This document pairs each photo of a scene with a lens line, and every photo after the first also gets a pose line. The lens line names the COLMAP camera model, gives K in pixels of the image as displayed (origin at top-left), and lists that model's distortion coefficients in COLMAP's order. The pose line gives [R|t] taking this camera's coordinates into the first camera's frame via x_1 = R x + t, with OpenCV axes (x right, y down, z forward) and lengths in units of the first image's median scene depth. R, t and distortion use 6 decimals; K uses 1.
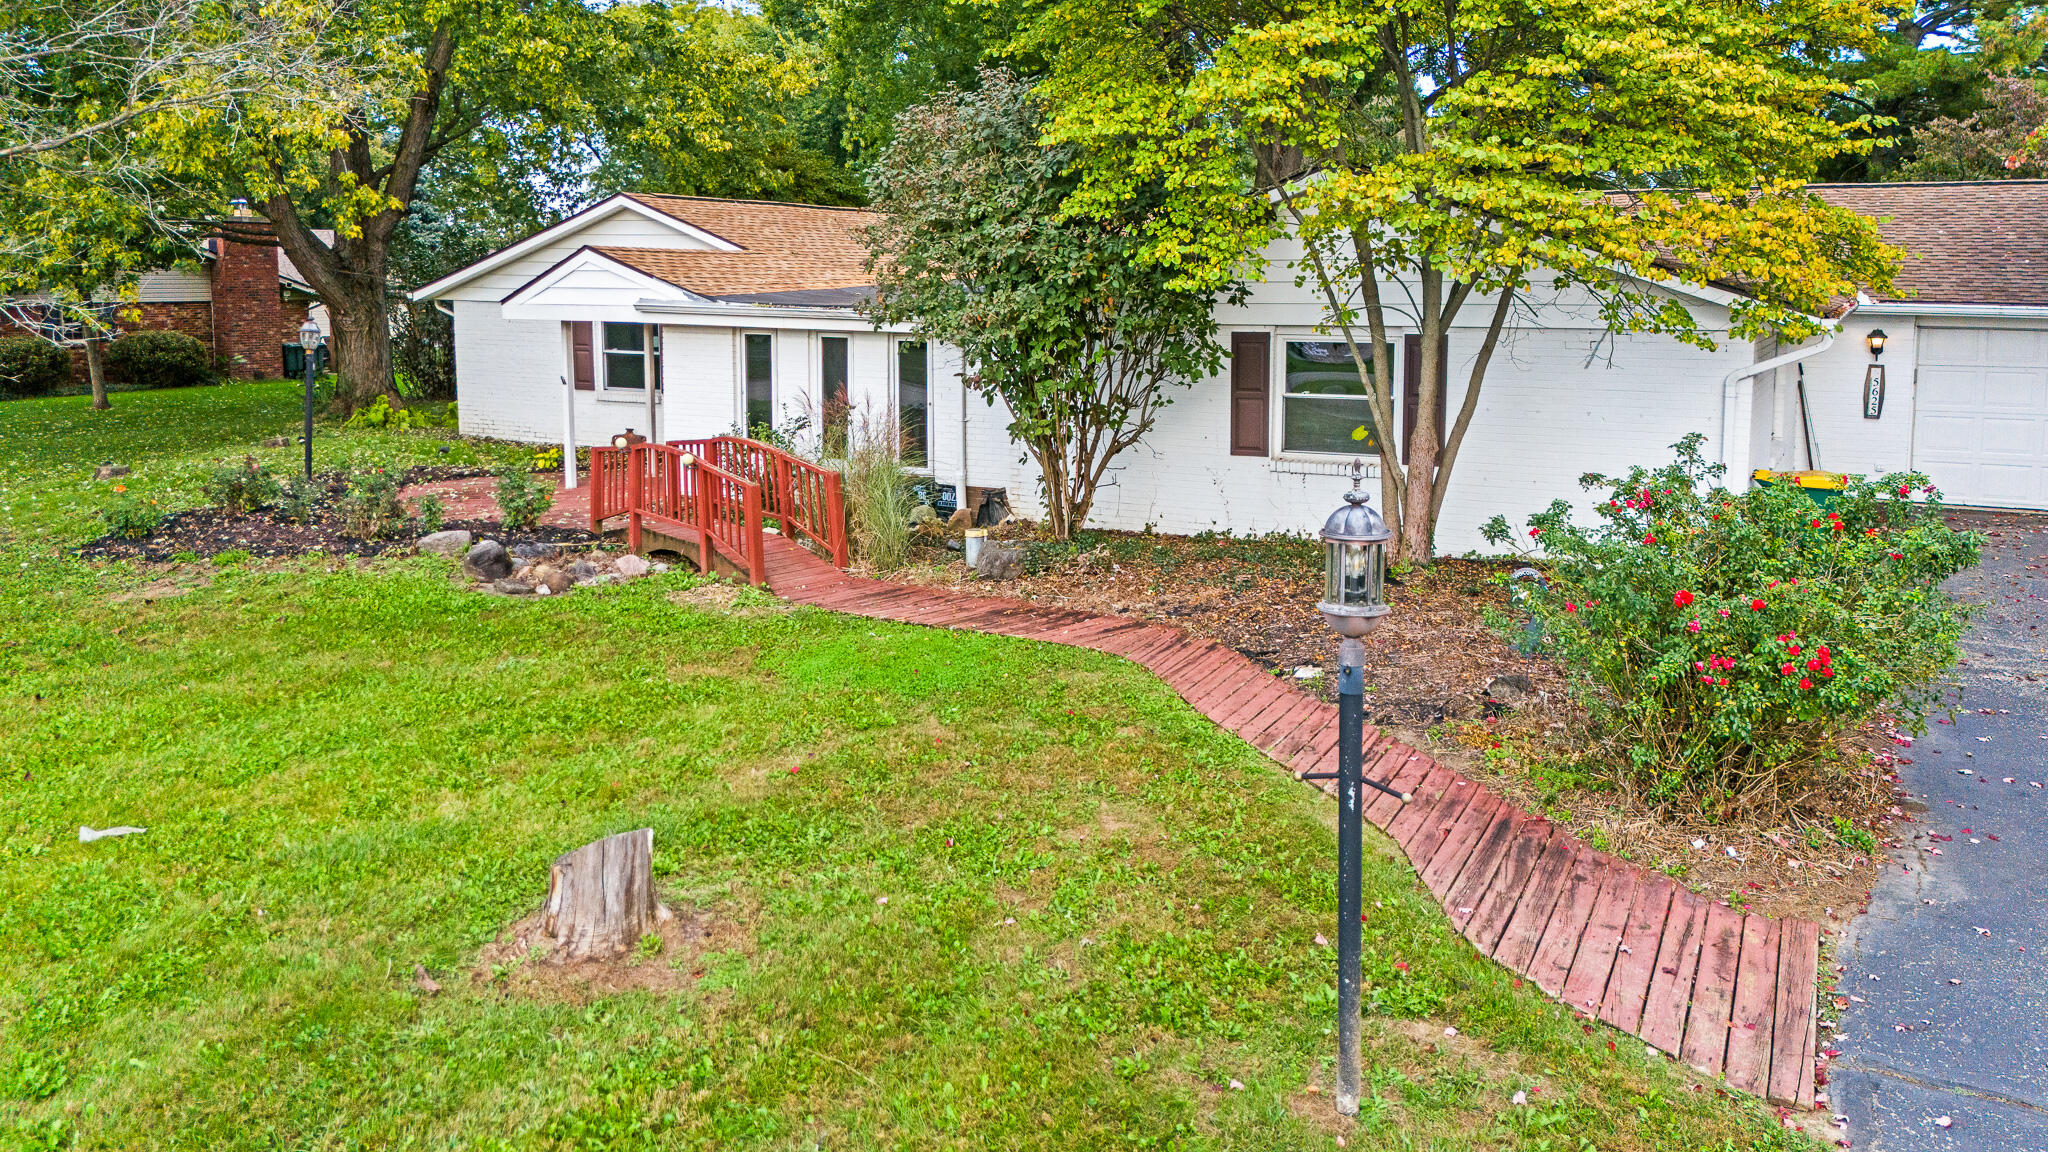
lens RADIAL K [[1579.4, 0, 1024.0], [0, 1579.4, 576.0], [0, 0, 1]] dist [0.132802, -0.258008]
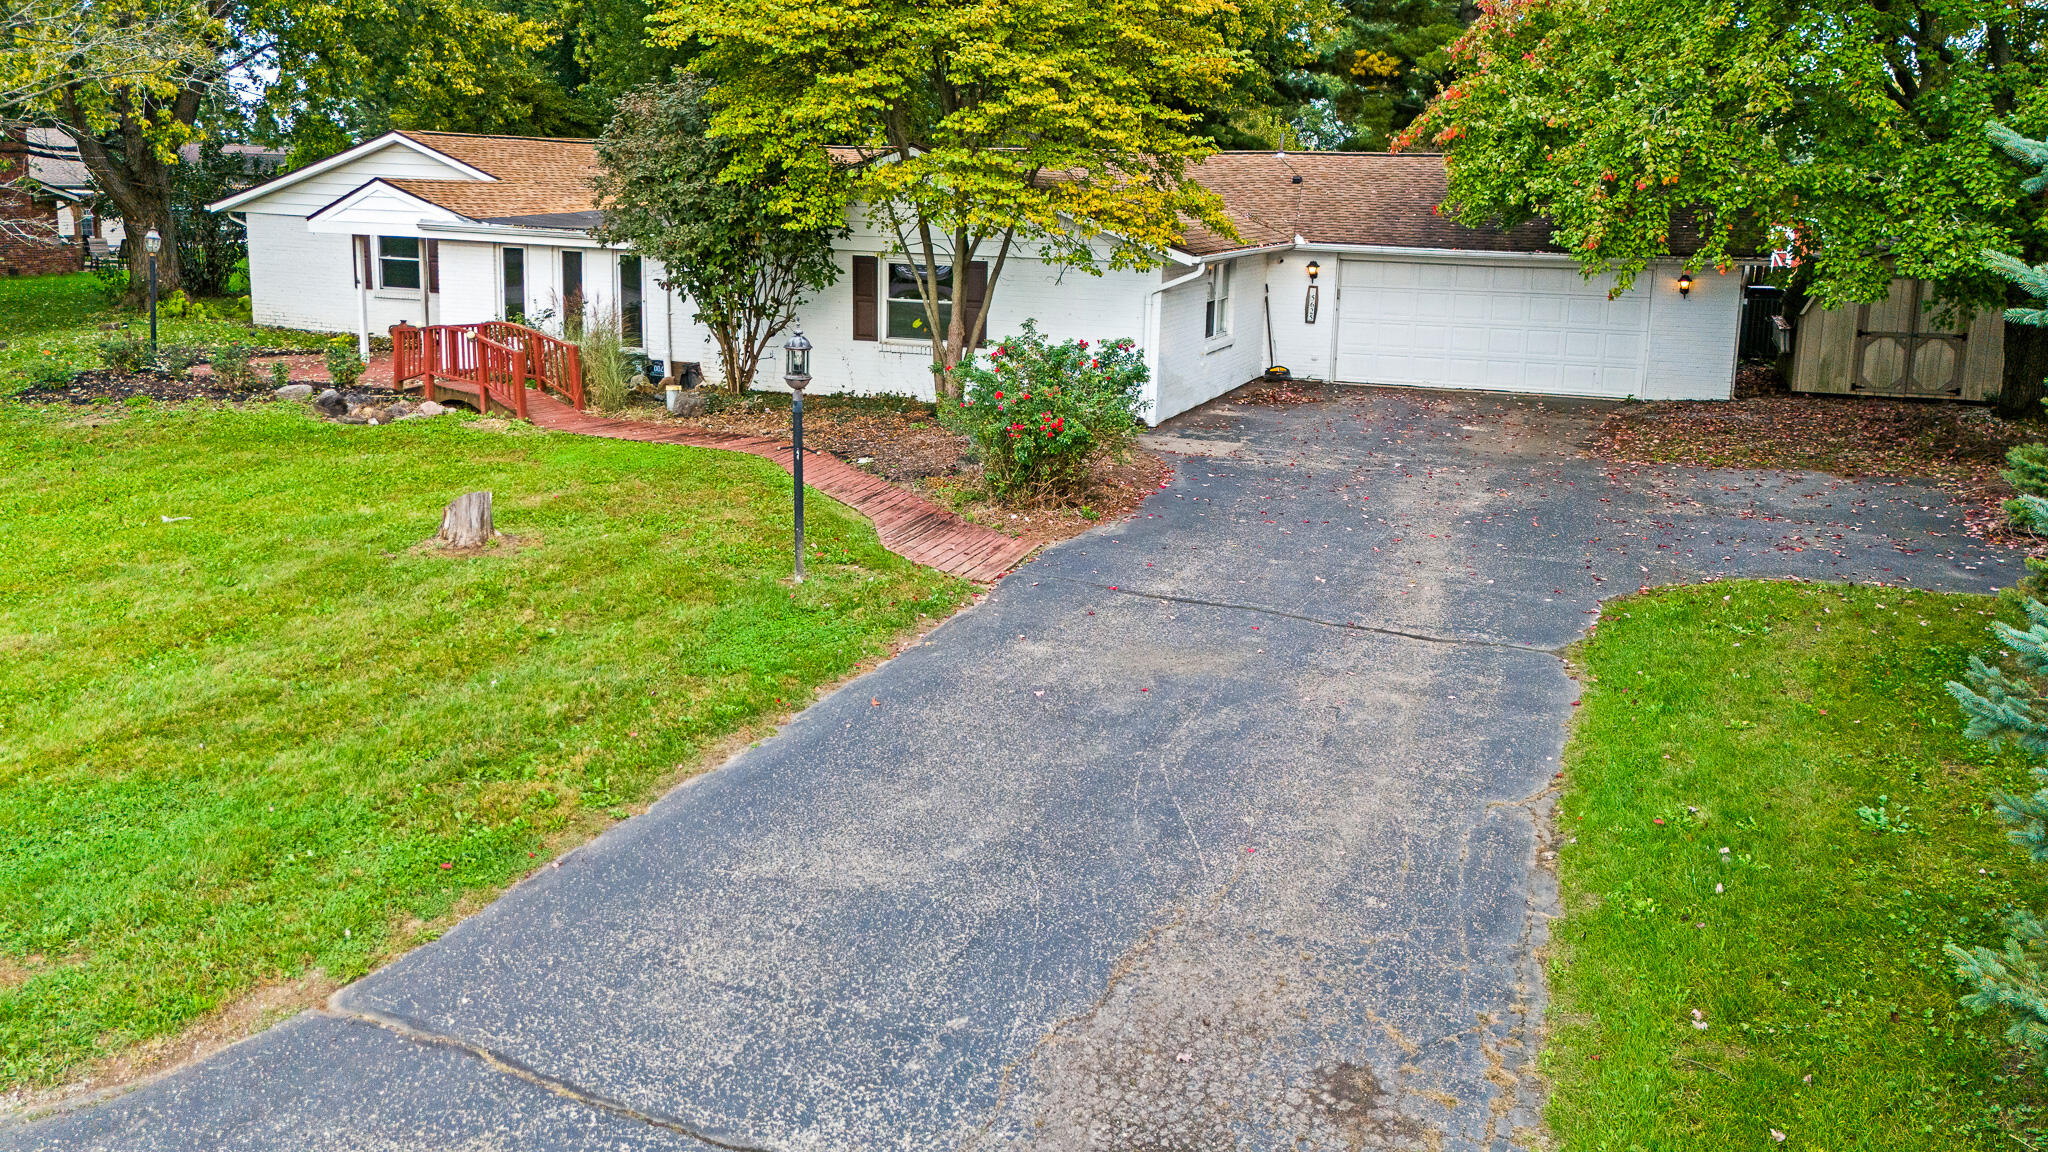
lens RADIAL K [[1733.2, 0, 1024.0], [0, 1733.2, 576.0], [0, 0, 1]] dist [0.090685, -0.127444]
pose [[0.990785, -0.007304, 0.135243, 0.069854], [0.002172, 0.999273, 0.038055, 0.083372], [-0.135423, -0.037411, 0.990081, -0.637034]]
